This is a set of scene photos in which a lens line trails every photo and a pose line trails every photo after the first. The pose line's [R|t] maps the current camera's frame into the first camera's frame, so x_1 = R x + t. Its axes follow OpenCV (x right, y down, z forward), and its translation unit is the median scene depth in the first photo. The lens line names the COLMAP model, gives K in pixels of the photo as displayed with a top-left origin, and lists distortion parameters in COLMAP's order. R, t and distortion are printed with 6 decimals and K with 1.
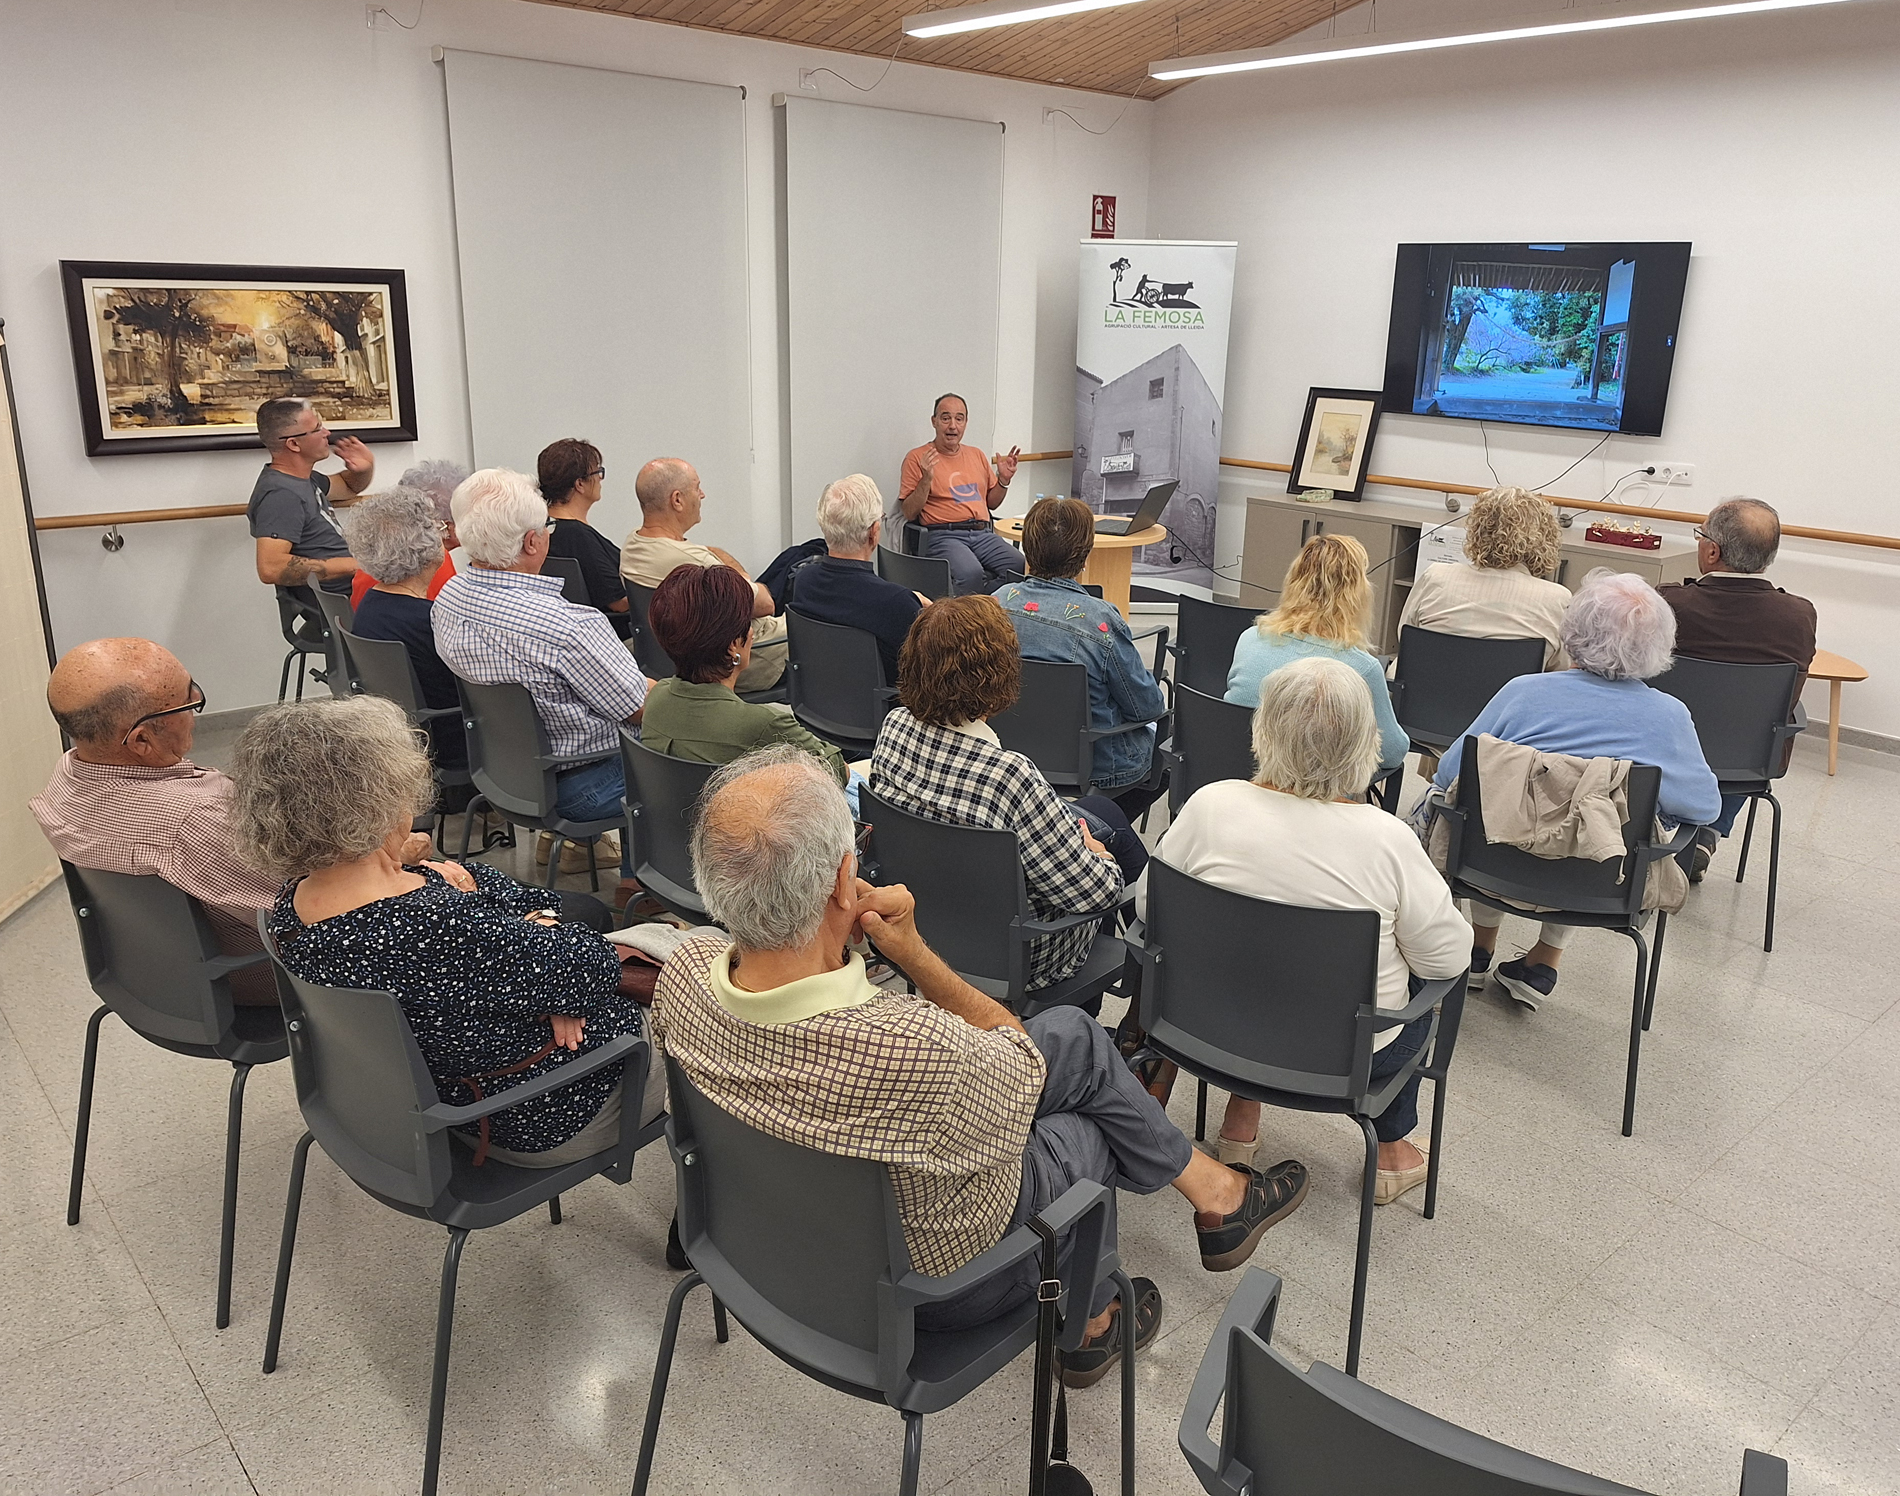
lens RADIAL K [[1416.4, 0, 973.7], [0, 1416.4, 745.7], [0, 0, 1]] dist [0.033337, -0.062880]
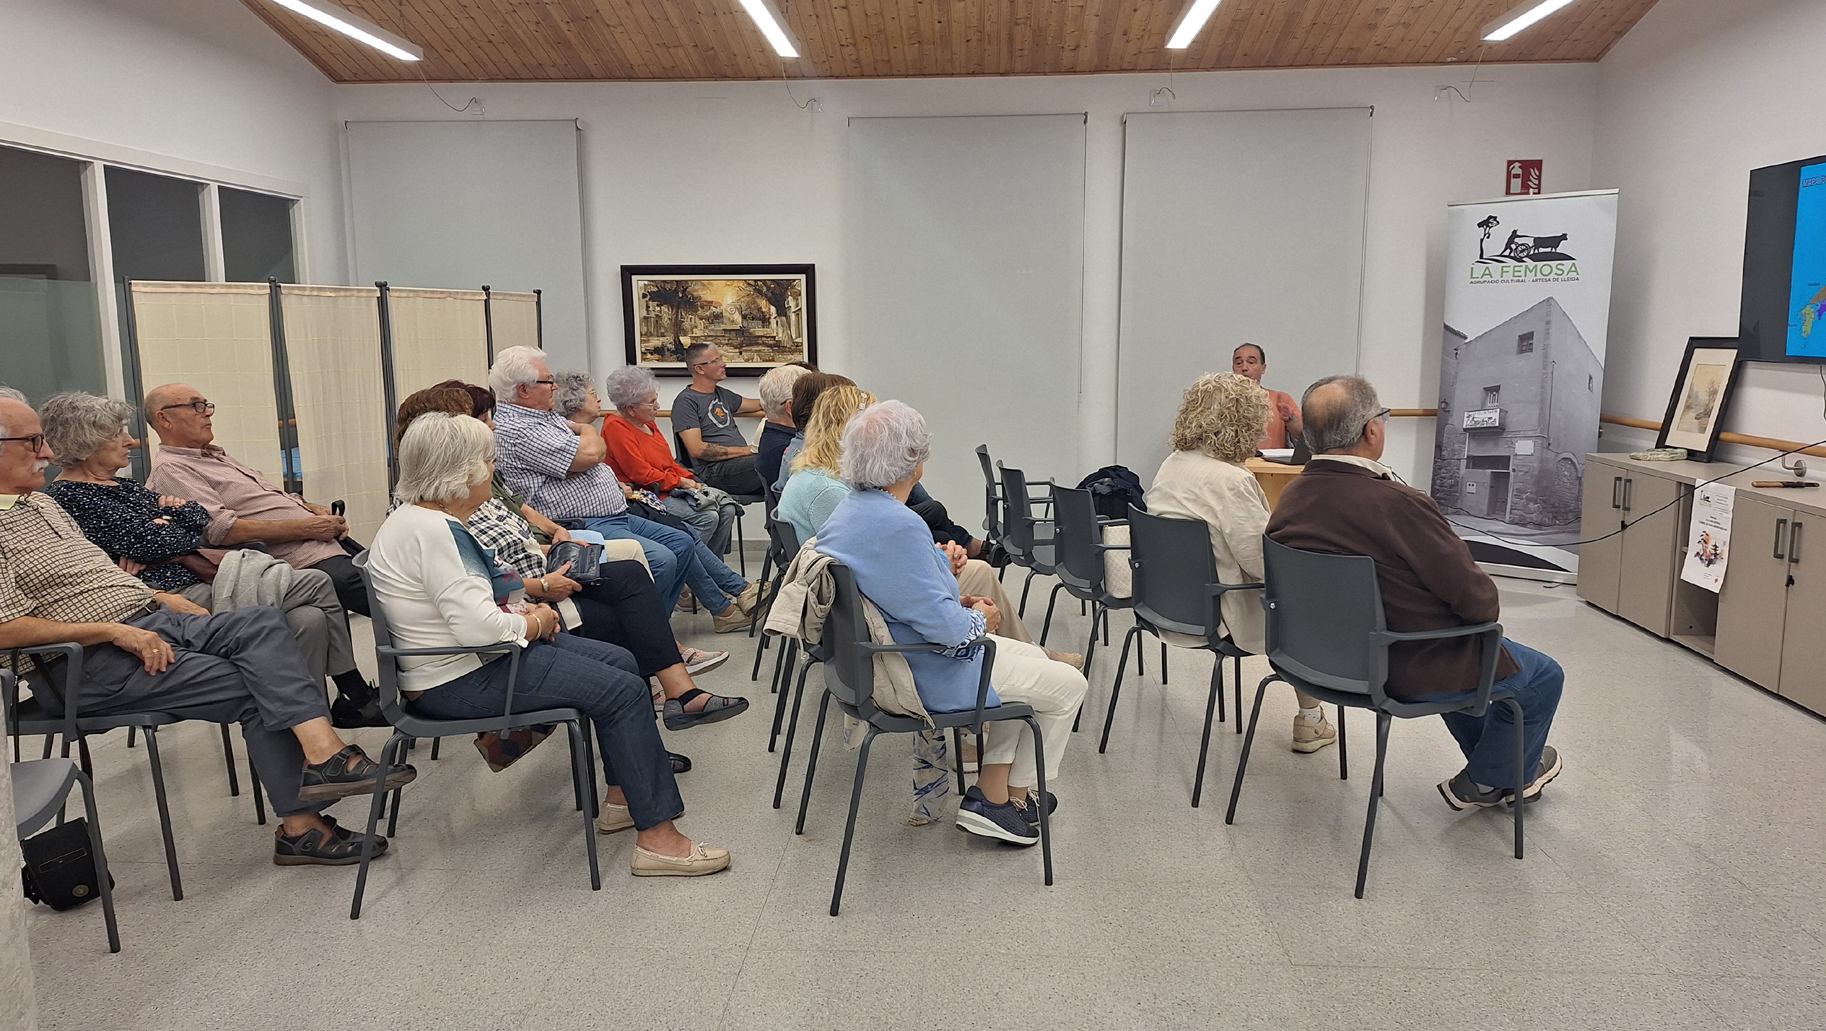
lens RADIAL K [[1281.9, 0, 914.9], [0, 1281.9, 542.5], [0, 0, 1]] dist [0.105082, -0.217527]
pose [[0.692833, 0.084063, -0.716181, 0.566388], [-0.192445, 0.978715, -0.071293, 0.027887], [0.694944, 0.187220, 0.694263, 0.145860]]
